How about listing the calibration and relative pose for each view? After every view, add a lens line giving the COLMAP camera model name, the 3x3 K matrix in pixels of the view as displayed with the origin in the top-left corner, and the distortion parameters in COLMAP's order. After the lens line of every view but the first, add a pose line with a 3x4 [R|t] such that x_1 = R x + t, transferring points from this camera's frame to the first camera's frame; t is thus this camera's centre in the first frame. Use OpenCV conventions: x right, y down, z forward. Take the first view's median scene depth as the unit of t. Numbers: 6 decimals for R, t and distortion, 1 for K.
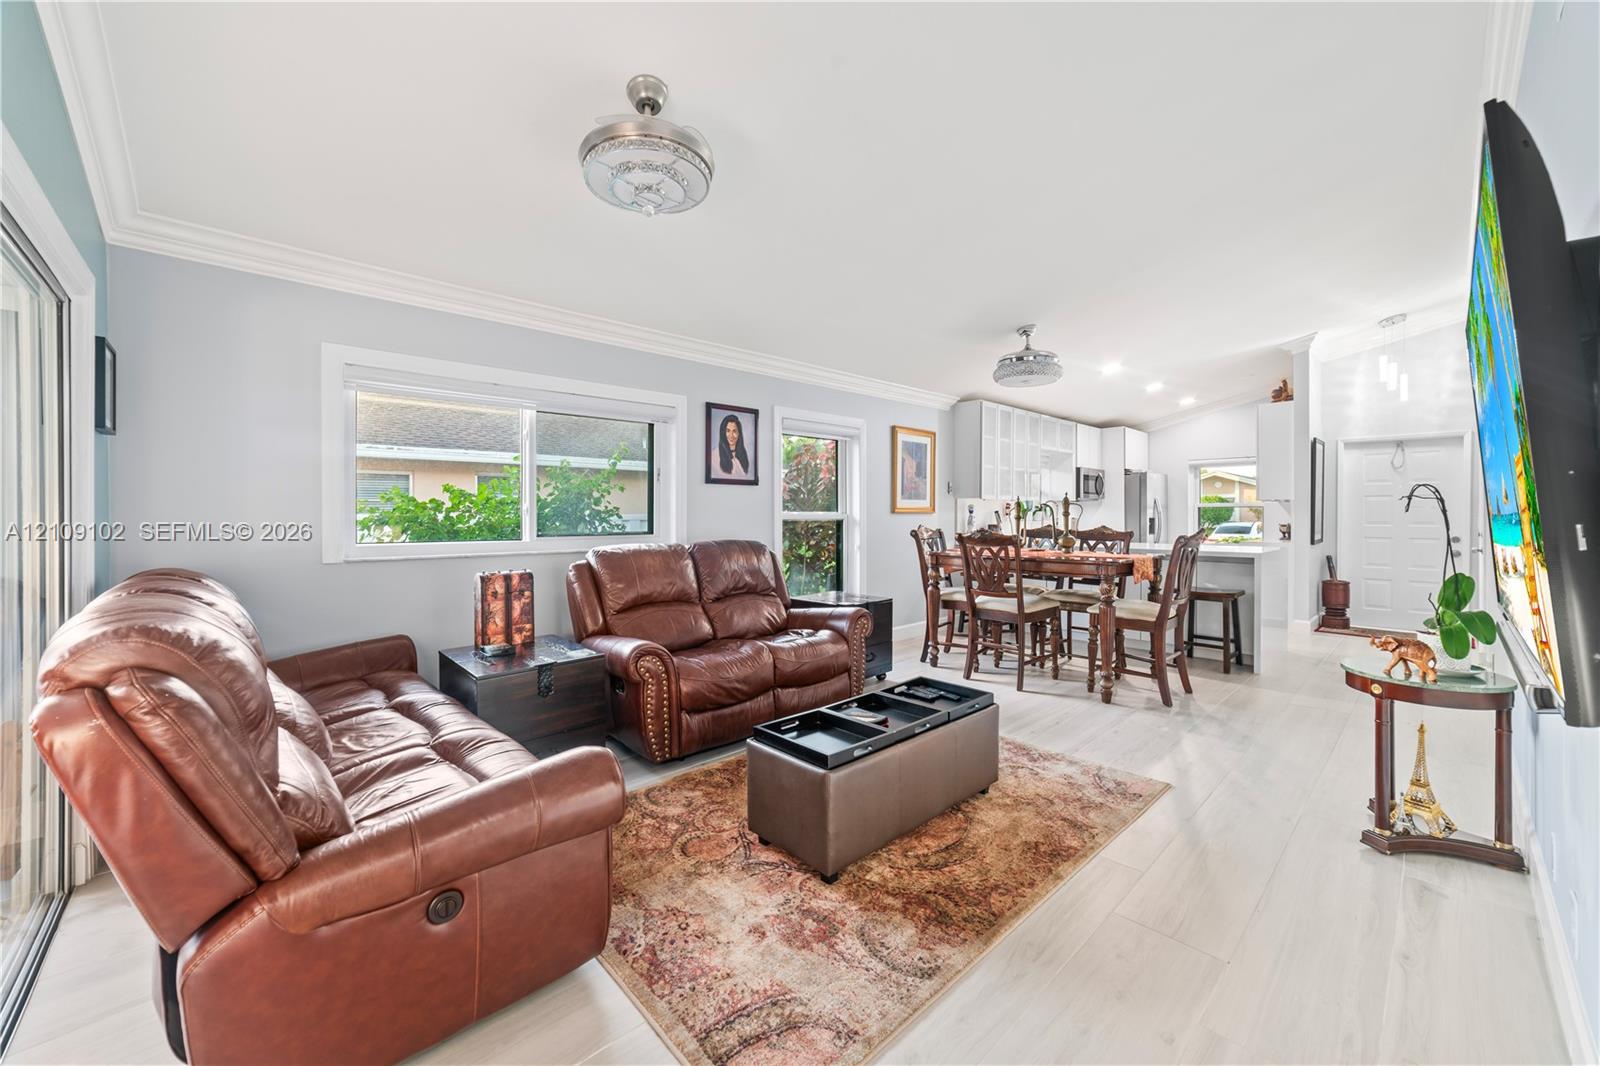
lens RADIAL K [[619.4, 0, 790.7], [0, 619.4, 522.8], [0, 0, 1]] dist [-0.010587, 0.000167]
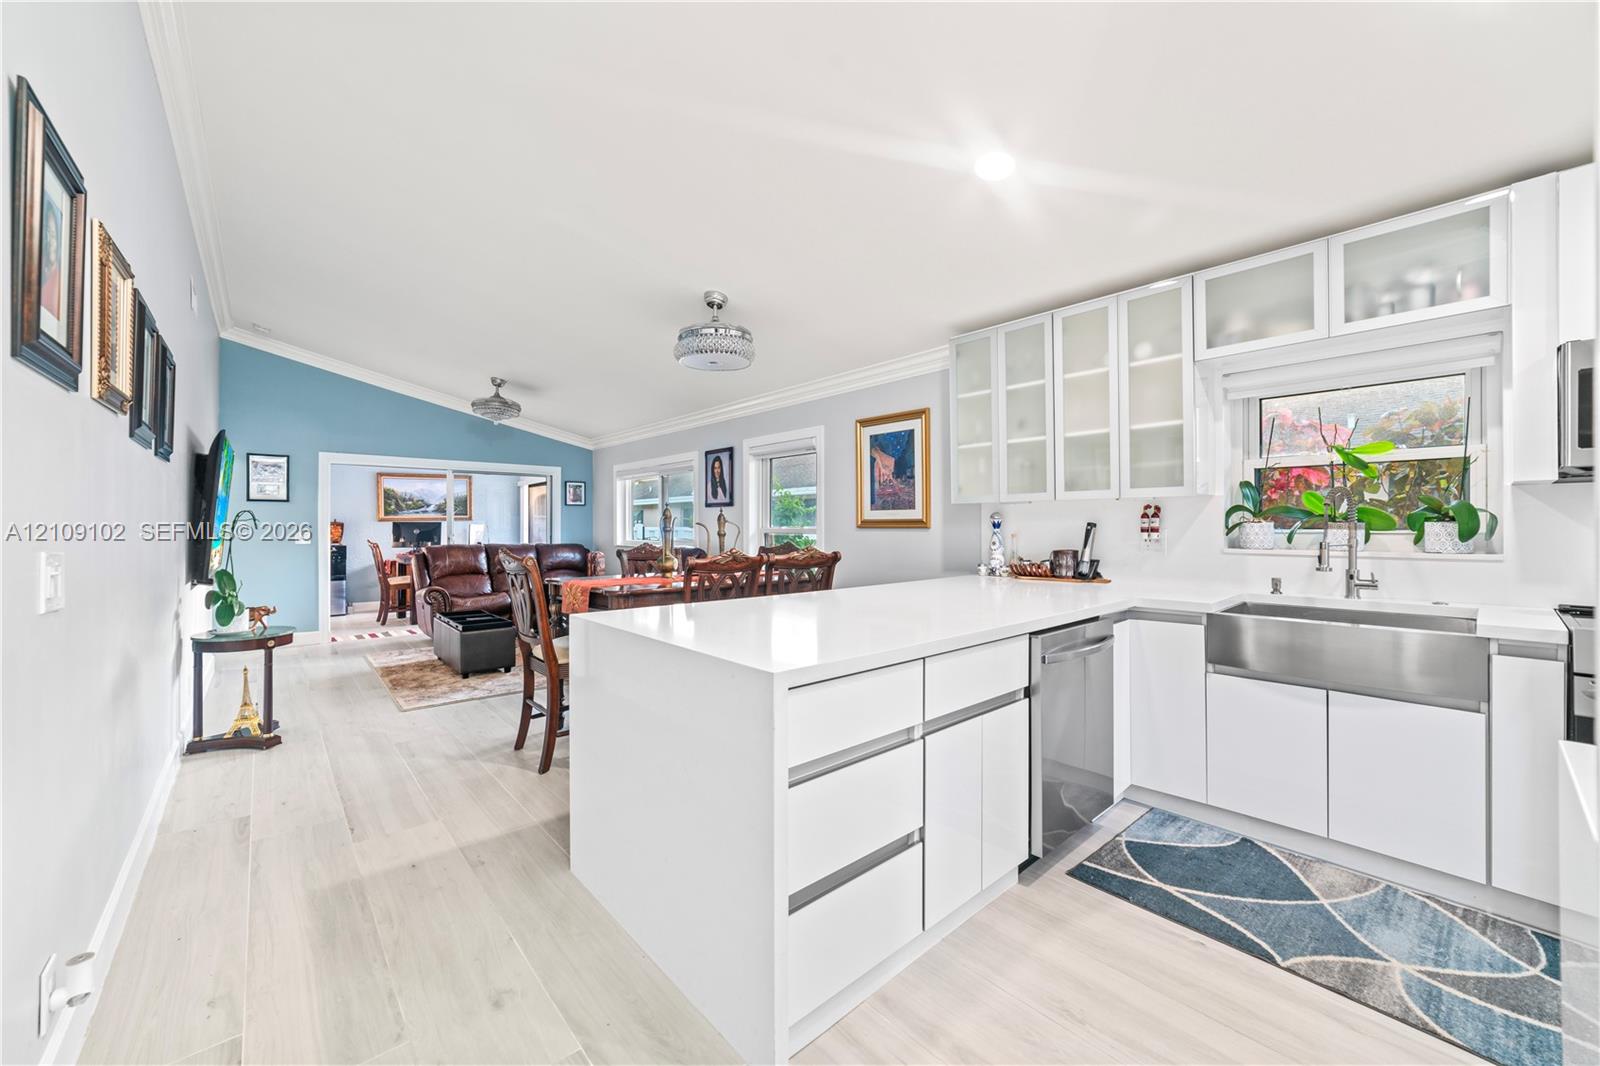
lens RADIAL K [[619.4, 0, 795.4], [0, 619.4, 525.4], [0, 0, 1]] dist [-0.010587, 0.000167]
pose [[-0.015906, 0.007619, -0.999844, 1.256374], [0.001386, 0.999970, 0.007598, -0.031394], [0.999873, -0.001265, -0.015916, 1.185471]]
